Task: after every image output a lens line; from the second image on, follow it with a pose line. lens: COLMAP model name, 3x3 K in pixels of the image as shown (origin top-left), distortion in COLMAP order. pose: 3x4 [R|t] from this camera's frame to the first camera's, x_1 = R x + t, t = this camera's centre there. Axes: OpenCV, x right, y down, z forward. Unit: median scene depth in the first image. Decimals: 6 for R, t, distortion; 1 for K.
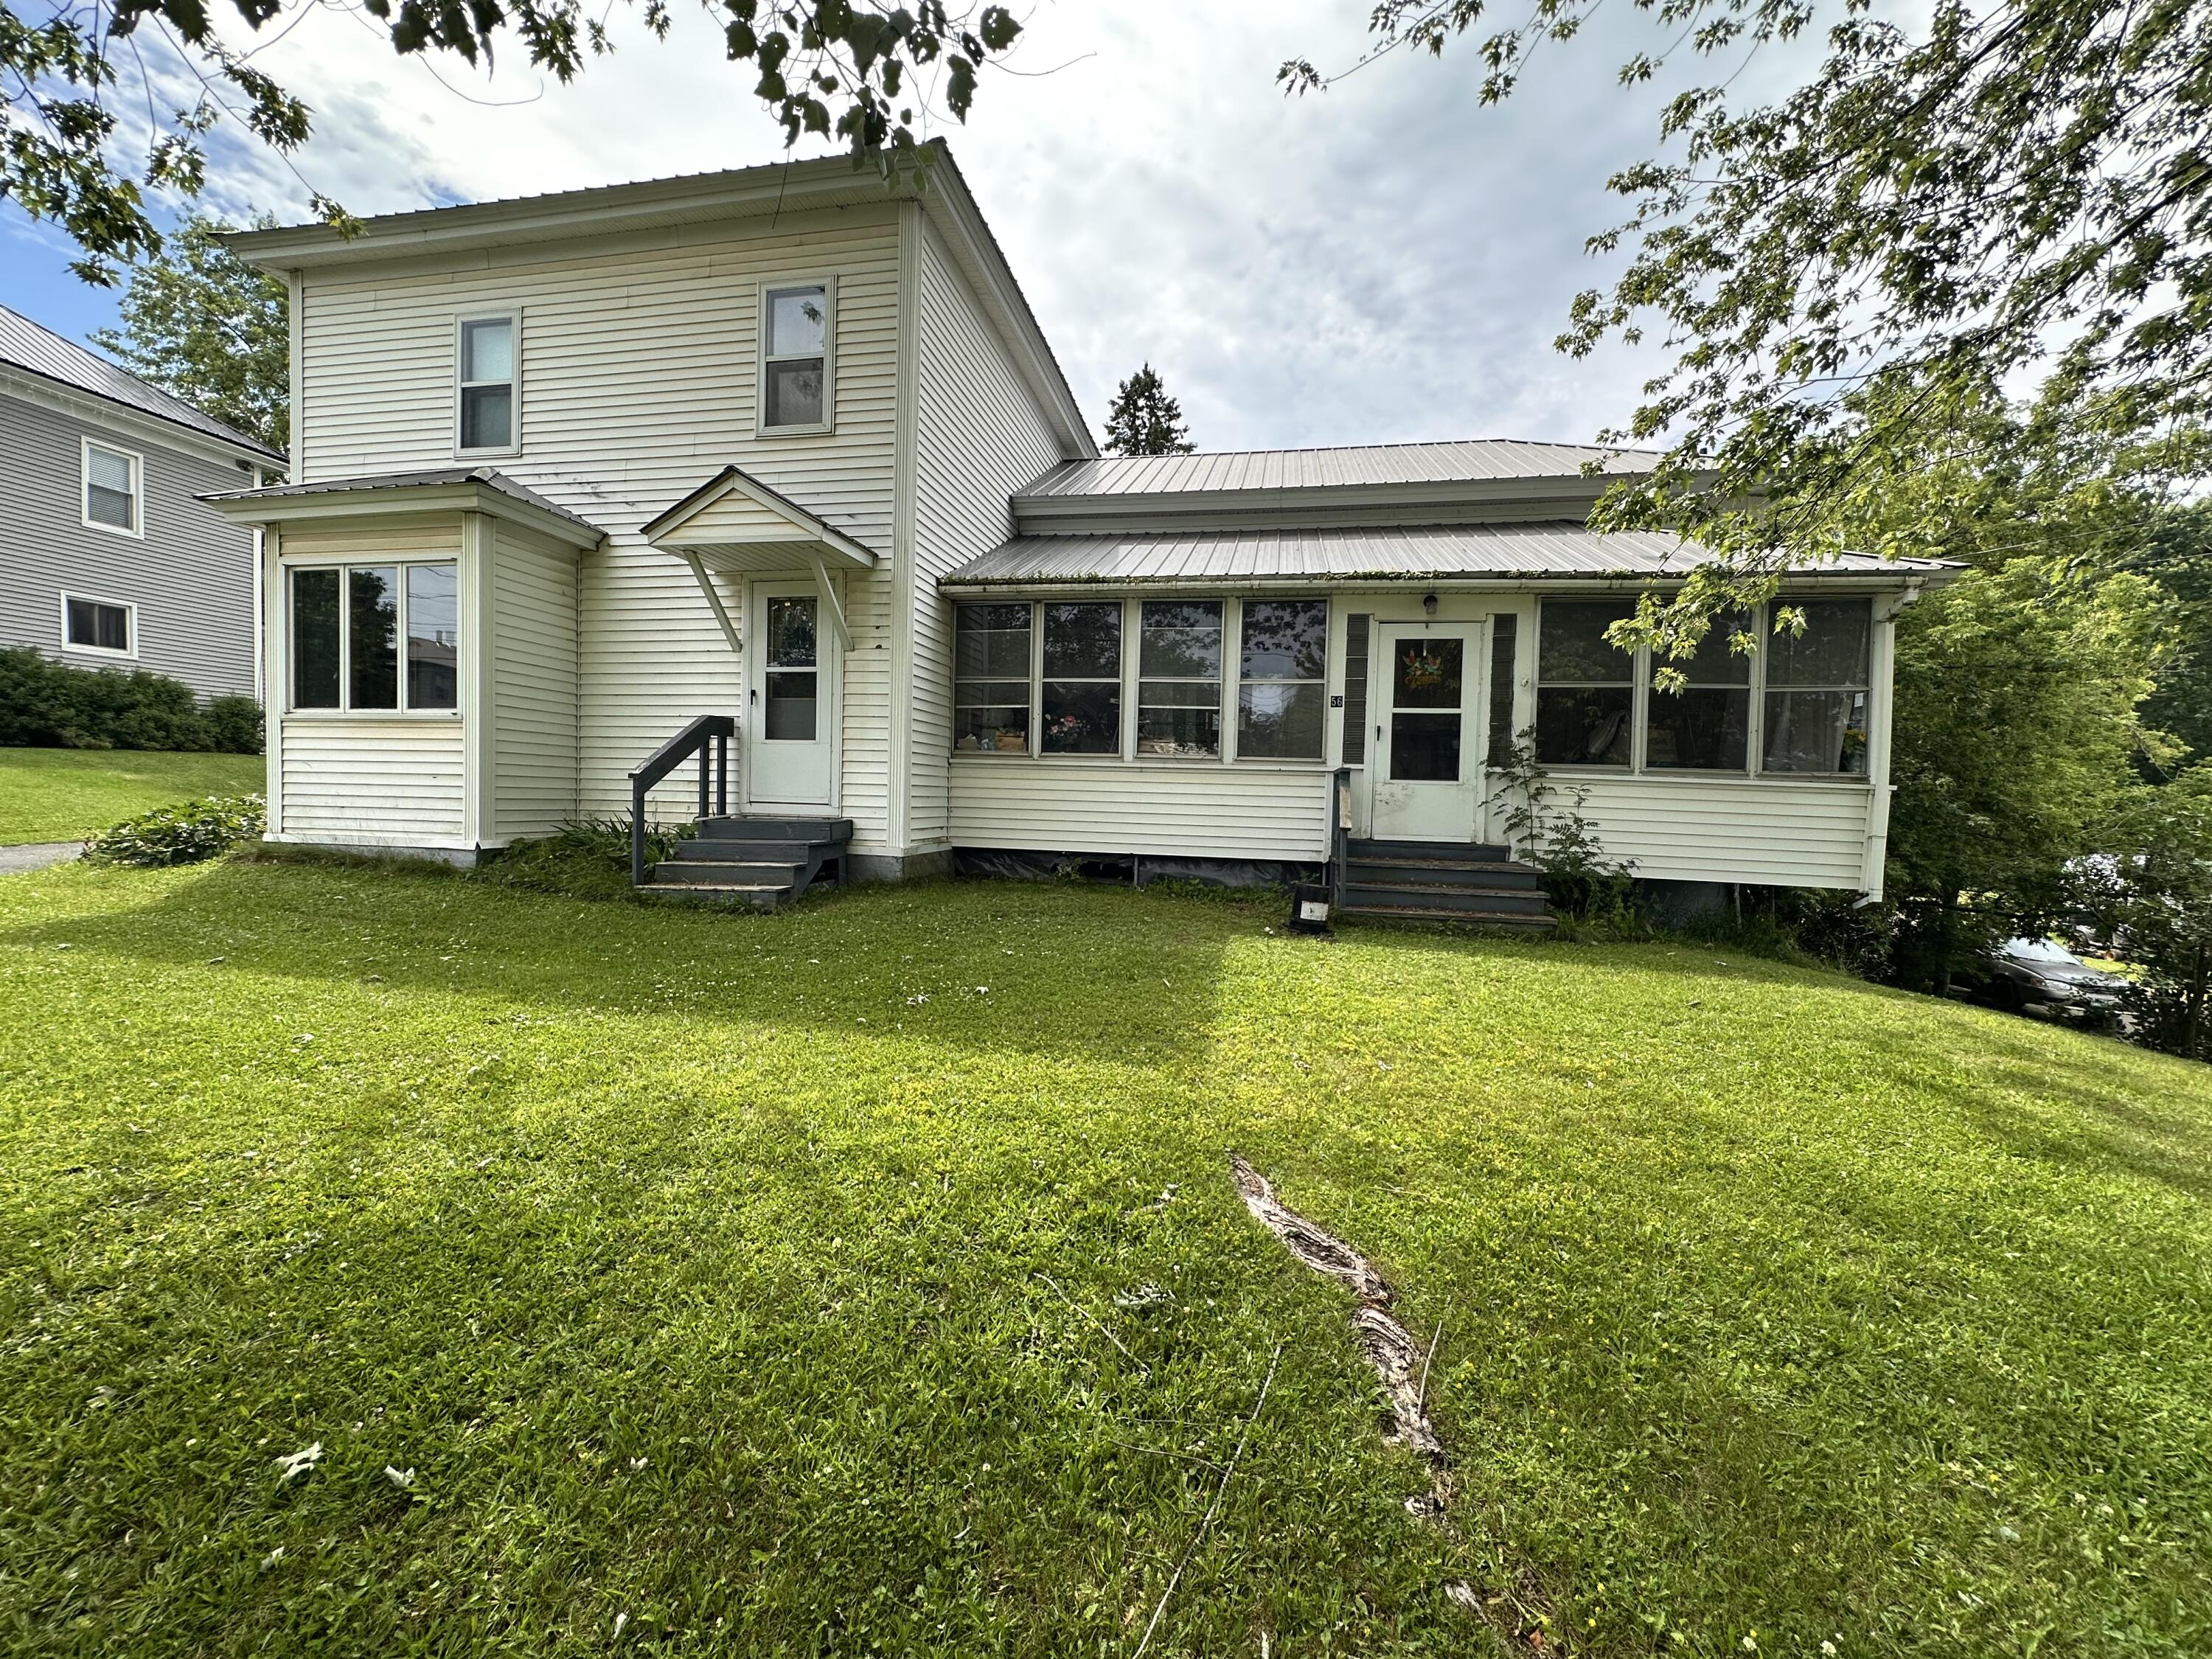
lens RADIAL K [[885.7, 0, 1103.2], [0, 885.7, 824.0], [0, 0, 1]] dist [-0.003541, 0.000515]
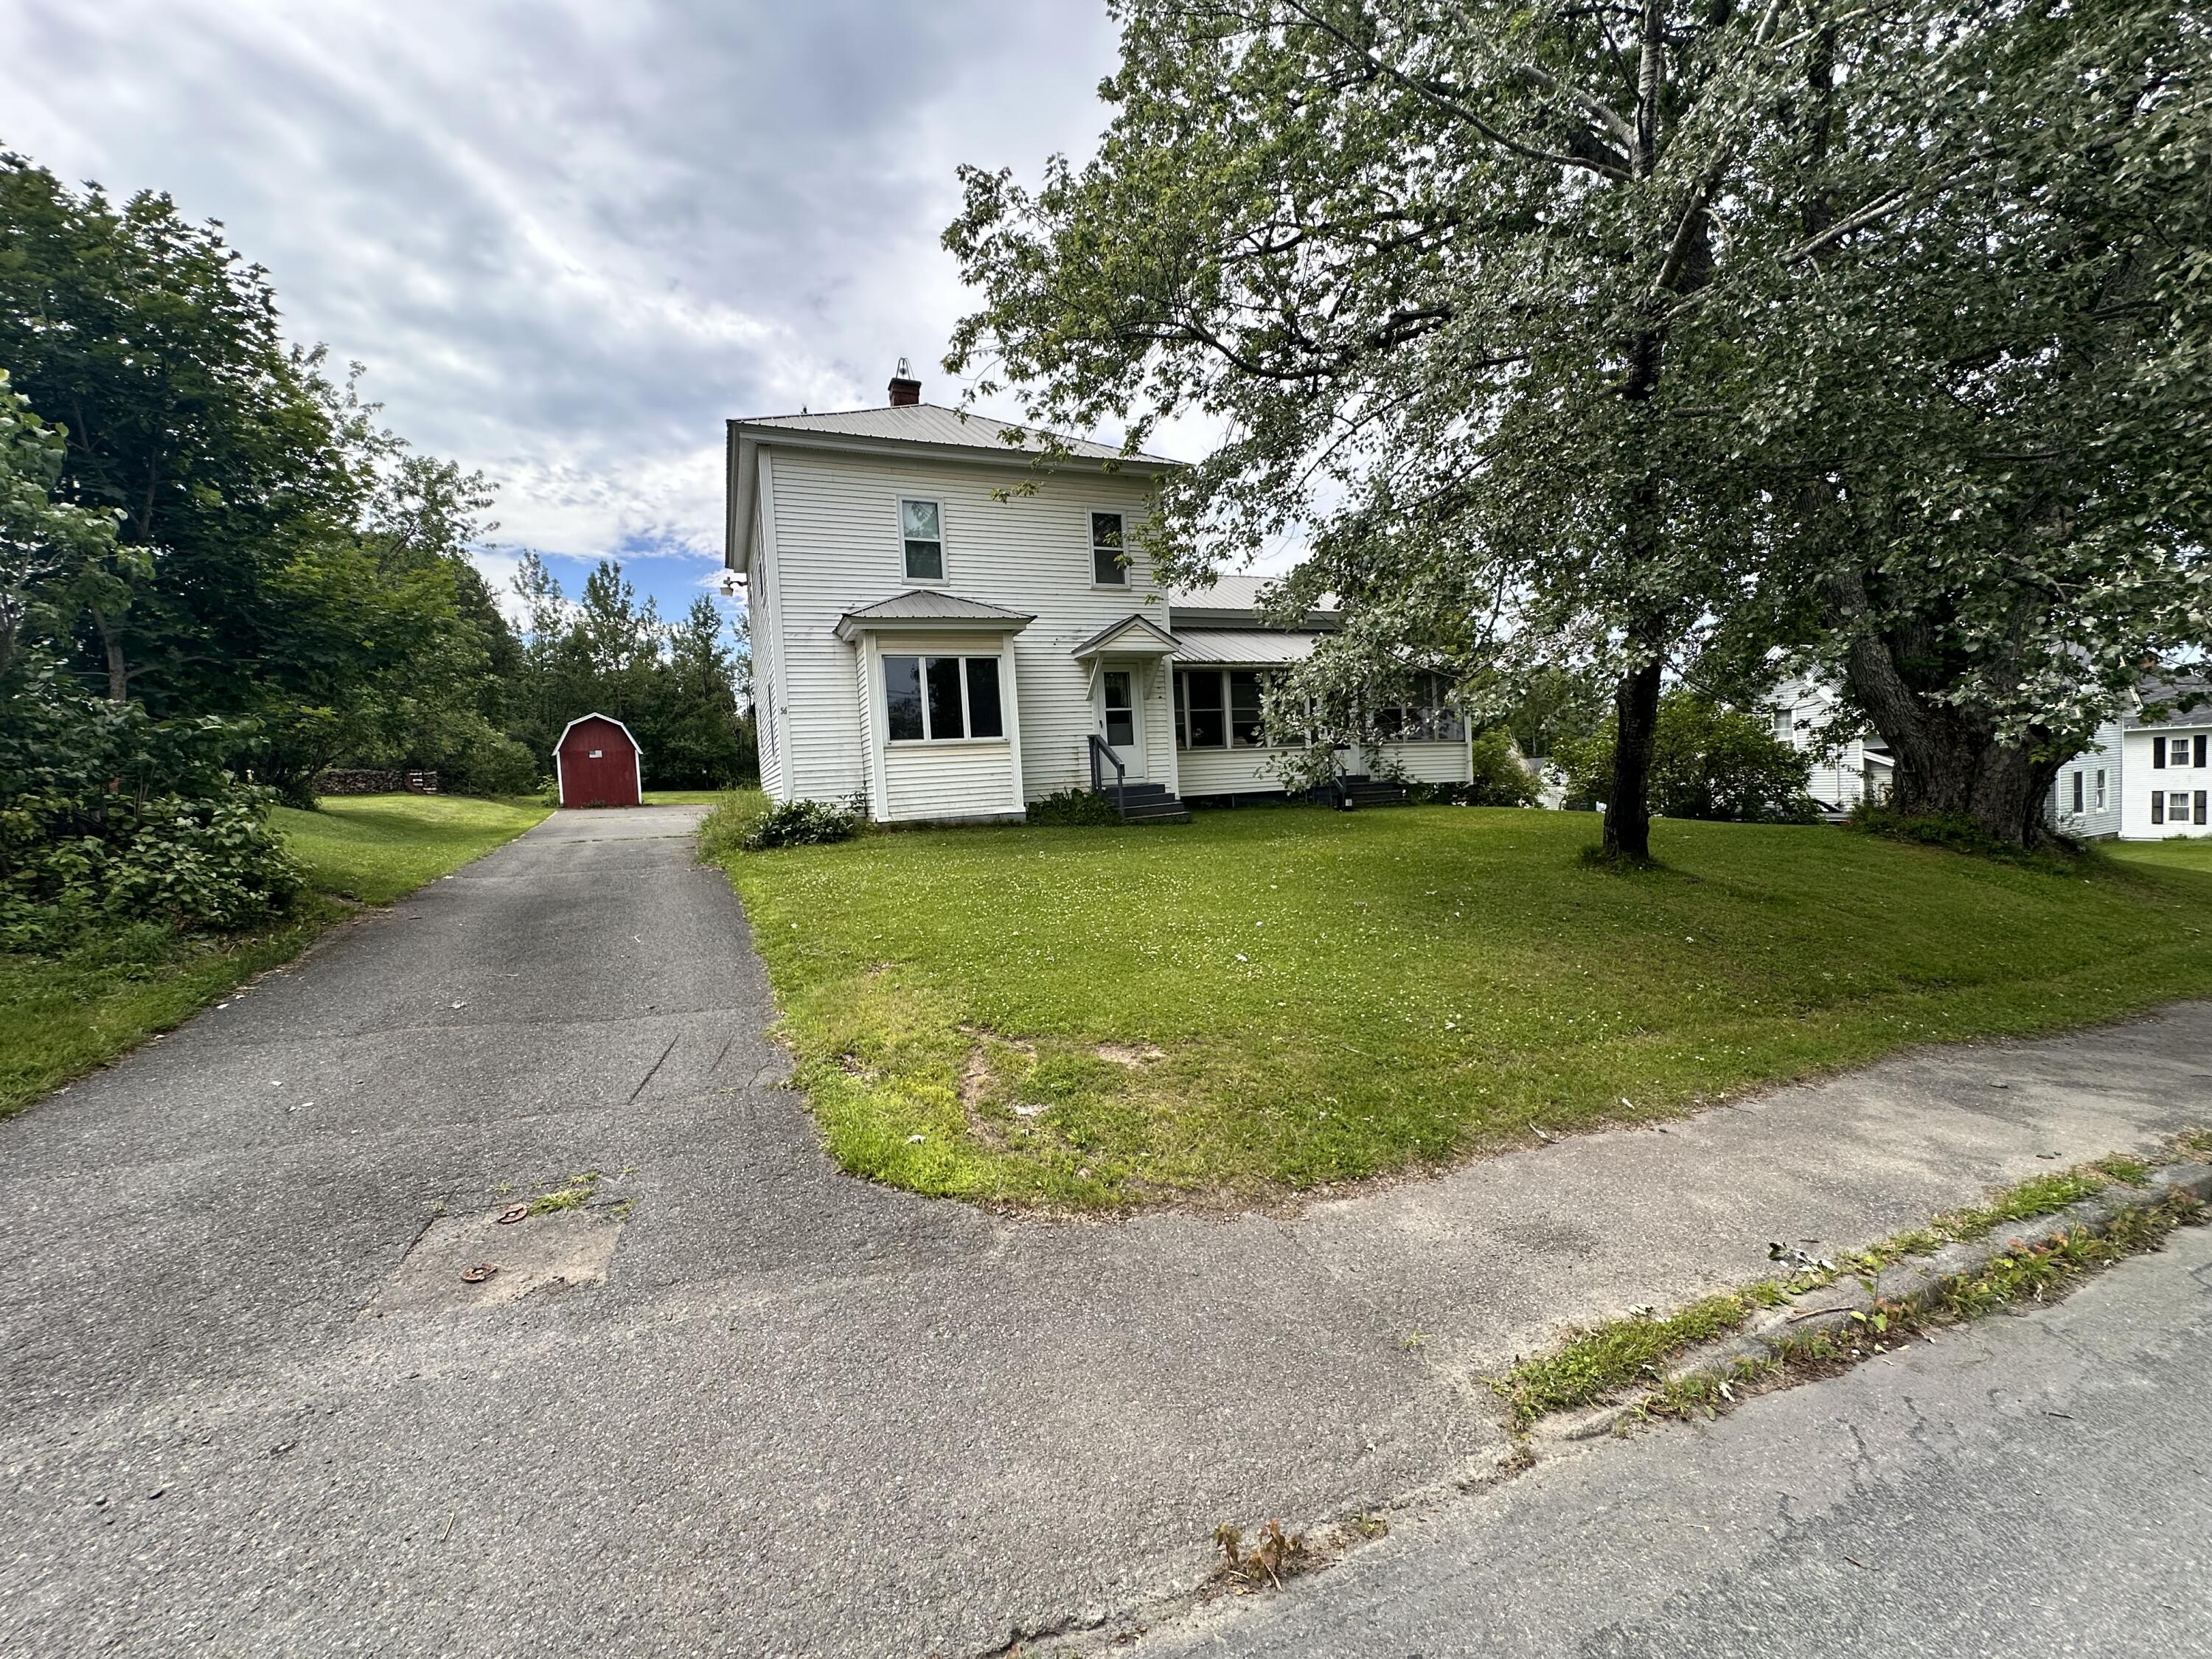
lens RADIAL K [[885.7, 0, 1108.0], [0, 885.7, 830.8], [0, 0, 1]] dist [-0.003541, 0.000515]
pose [[0.819119, -0.101546, 0.564564, -1.491030], [0.097925, 0.994513, 0.036801, 0.016431], [-0.565203, 0.025141, 0.824569, -0.580670]]
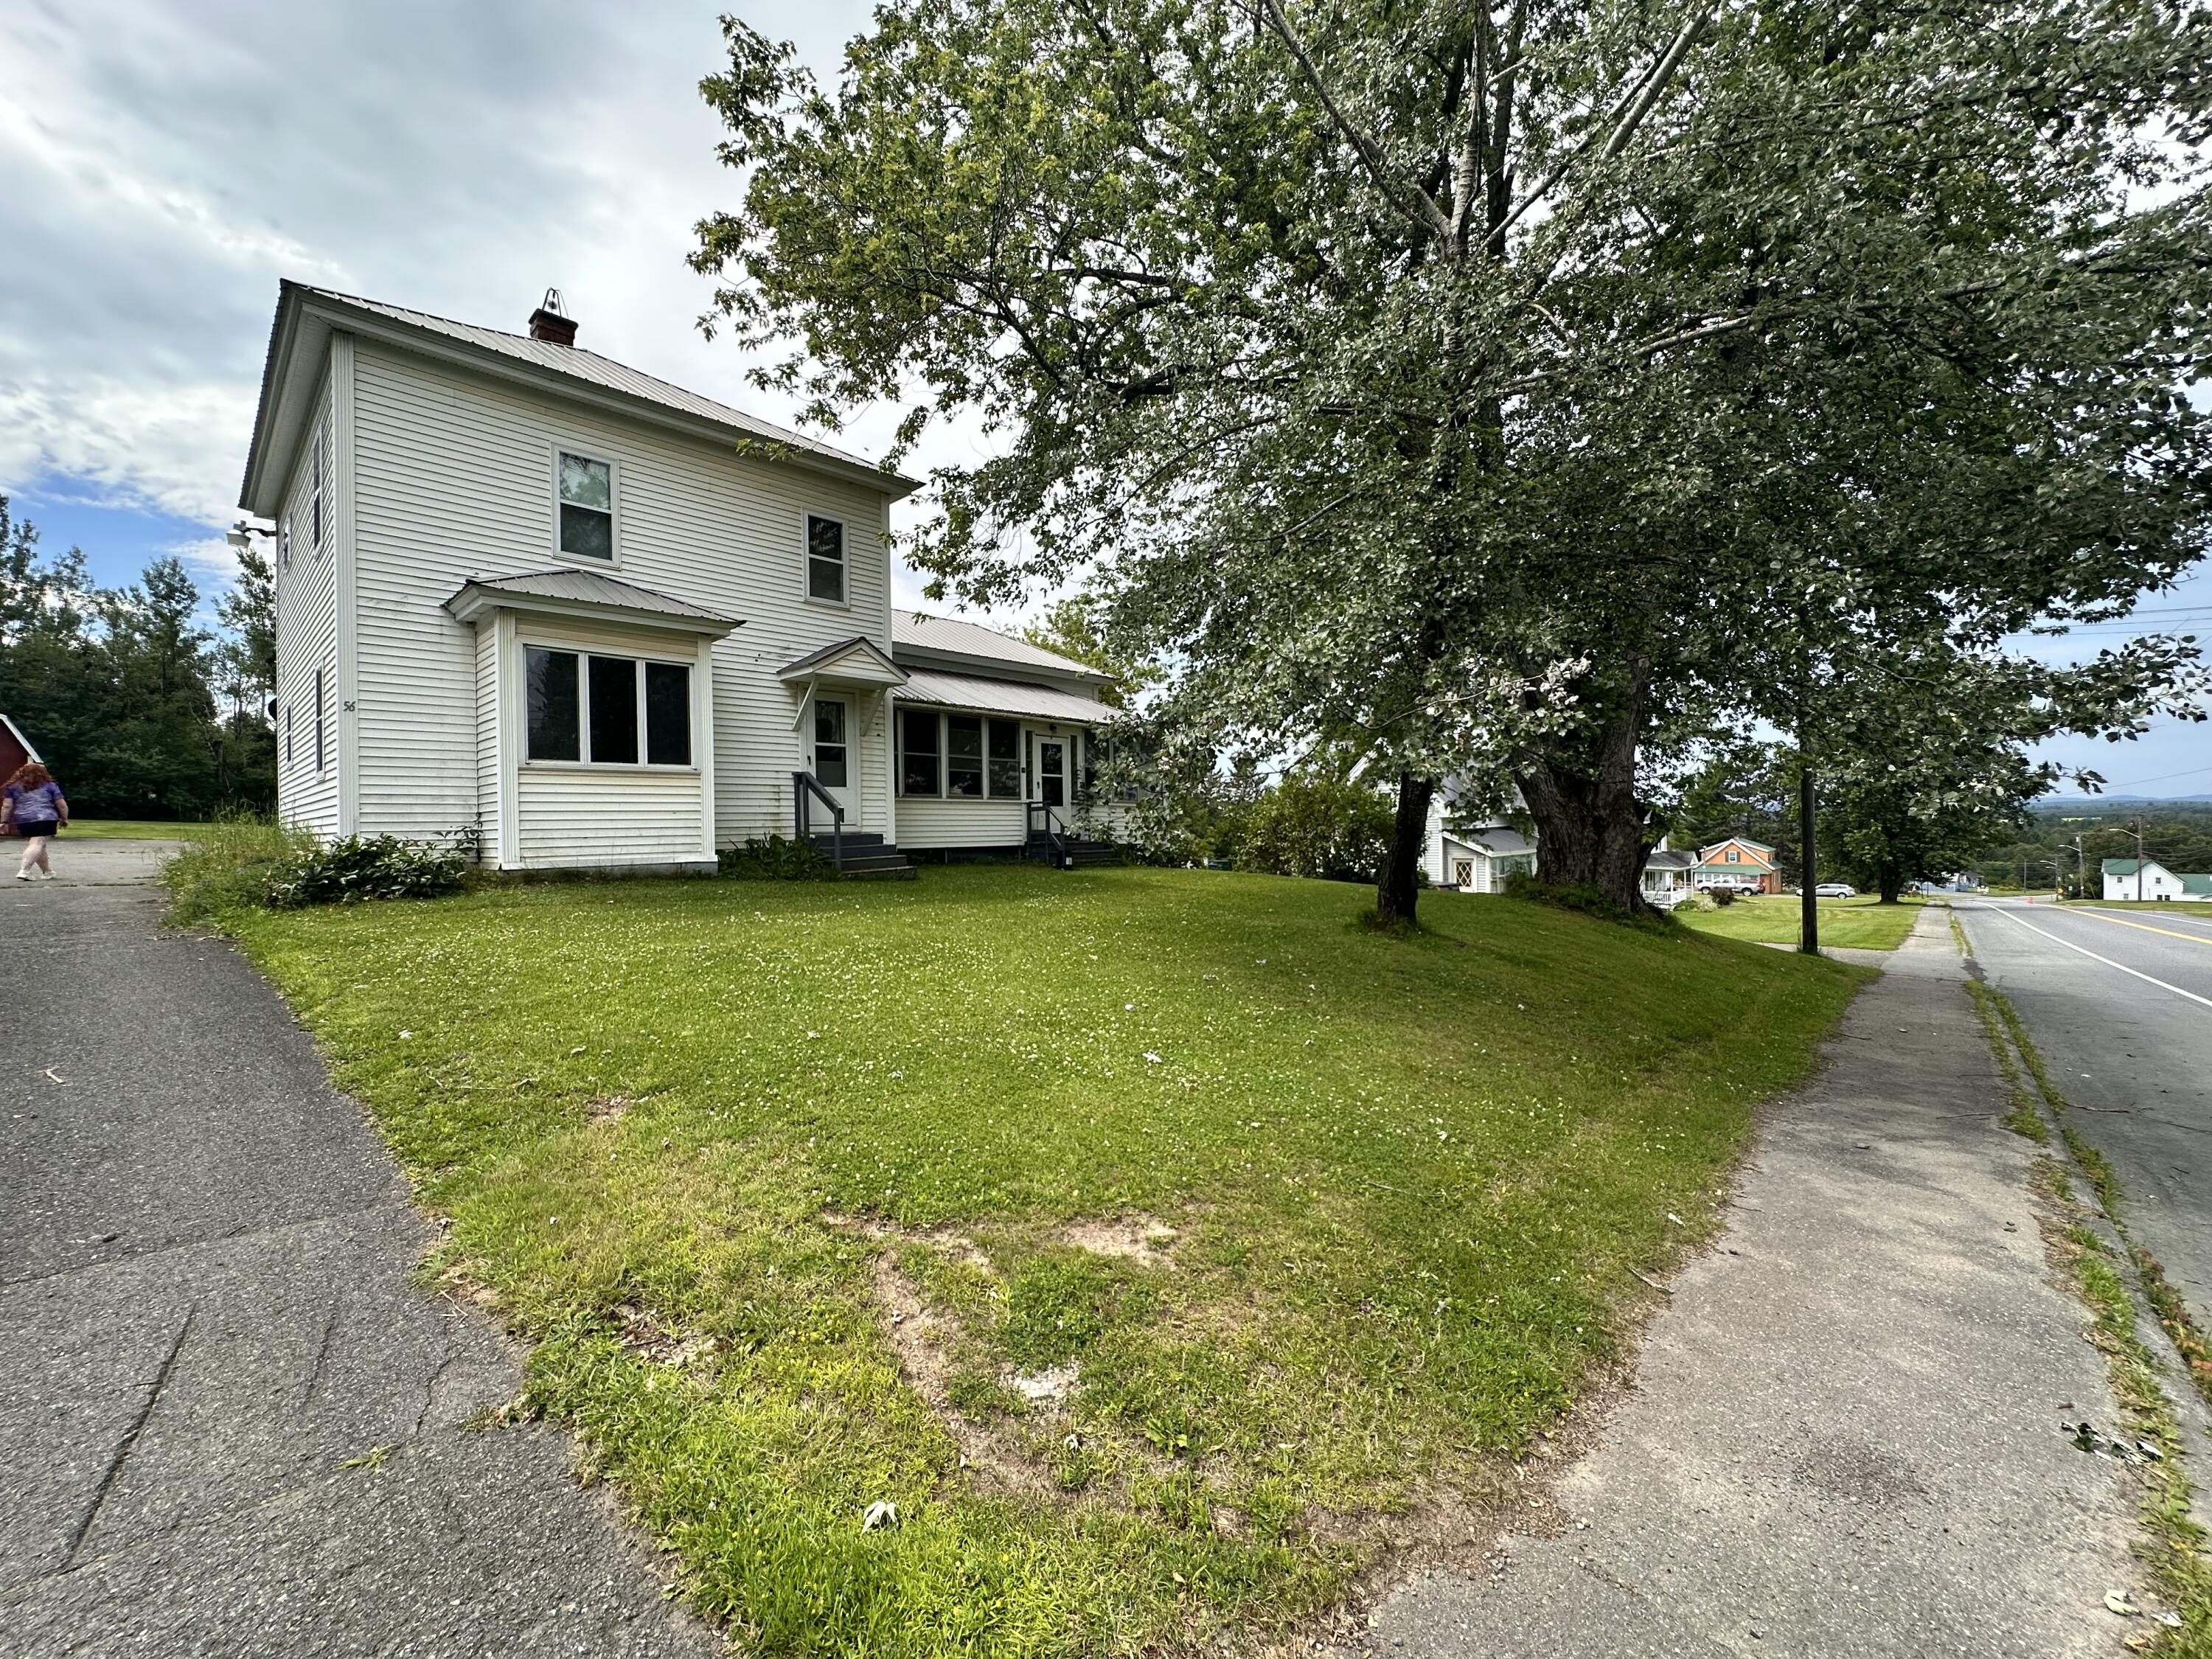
lens RADIAL K [[885.7, 0, 1106.1], [0, 885.7, 830.8], [0, 0, 1]] dist [-0.003541, 0.000515]
pose [[0.532850, -0.035642, 0.845459, -1.482922], [0.060261, 0.998174, 0.004101, 0.011062], [-0.844061, 0.048763, 0.534025, -0.315622]]
